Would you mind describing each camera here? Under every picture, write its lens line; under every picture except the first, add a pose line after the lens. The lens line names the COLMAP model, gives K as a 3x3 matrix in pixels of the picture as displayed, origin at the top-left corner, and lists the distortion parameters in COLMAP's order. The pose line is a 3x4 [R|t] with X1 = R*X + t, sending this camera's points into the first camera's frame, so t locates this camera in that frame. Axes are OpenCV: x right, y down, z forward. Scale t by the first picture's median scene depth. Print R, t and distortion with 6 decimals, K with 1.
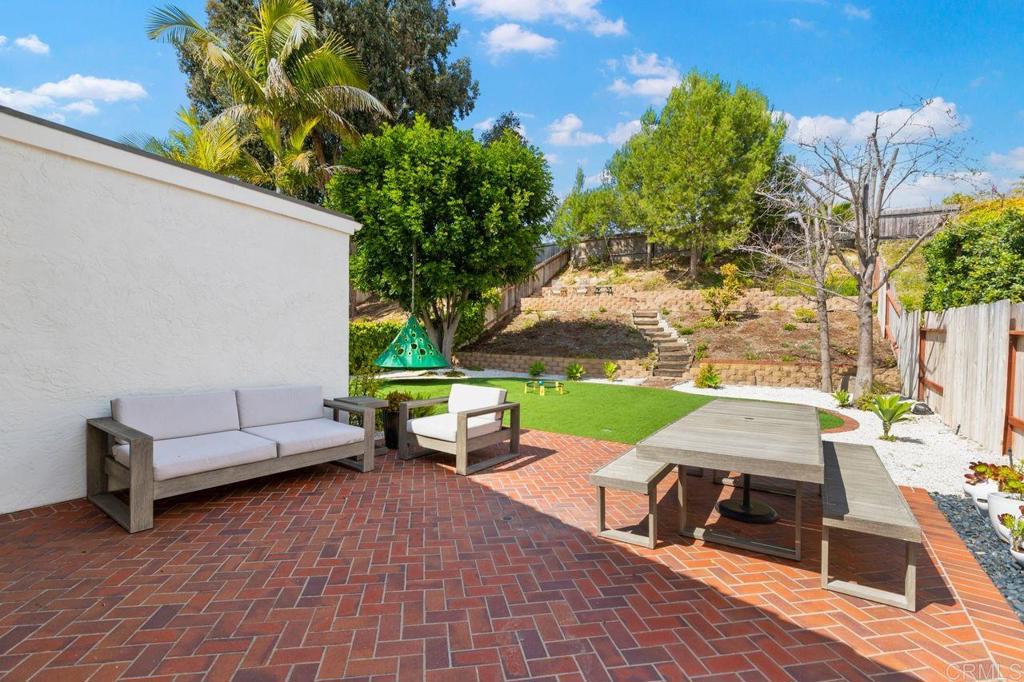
lens RADIAL K [[462.7, 0, 514.9], [0, 462.7, 331.8], [0, 0, 1]] dist [-0.001155, -0.000041]
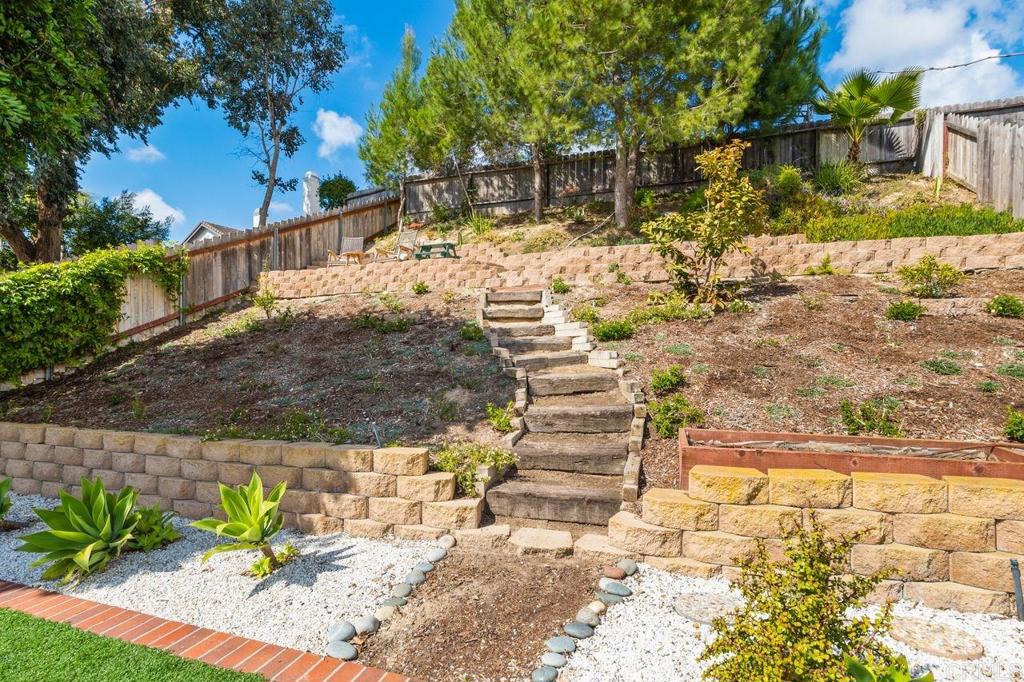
lens RADIAL K [[534.3, 0, 516.8], [0, 534.3, 334.1], [0, 0, 1]] dist [0.000381, -0.000129]
pose [[0.982236, -0.017907, 0.186793, 0.208566], [0.023130, 0.999399, -0.025820, 0.008955], [-0.186219, 0.029682, 0.982060, 0.575407]]
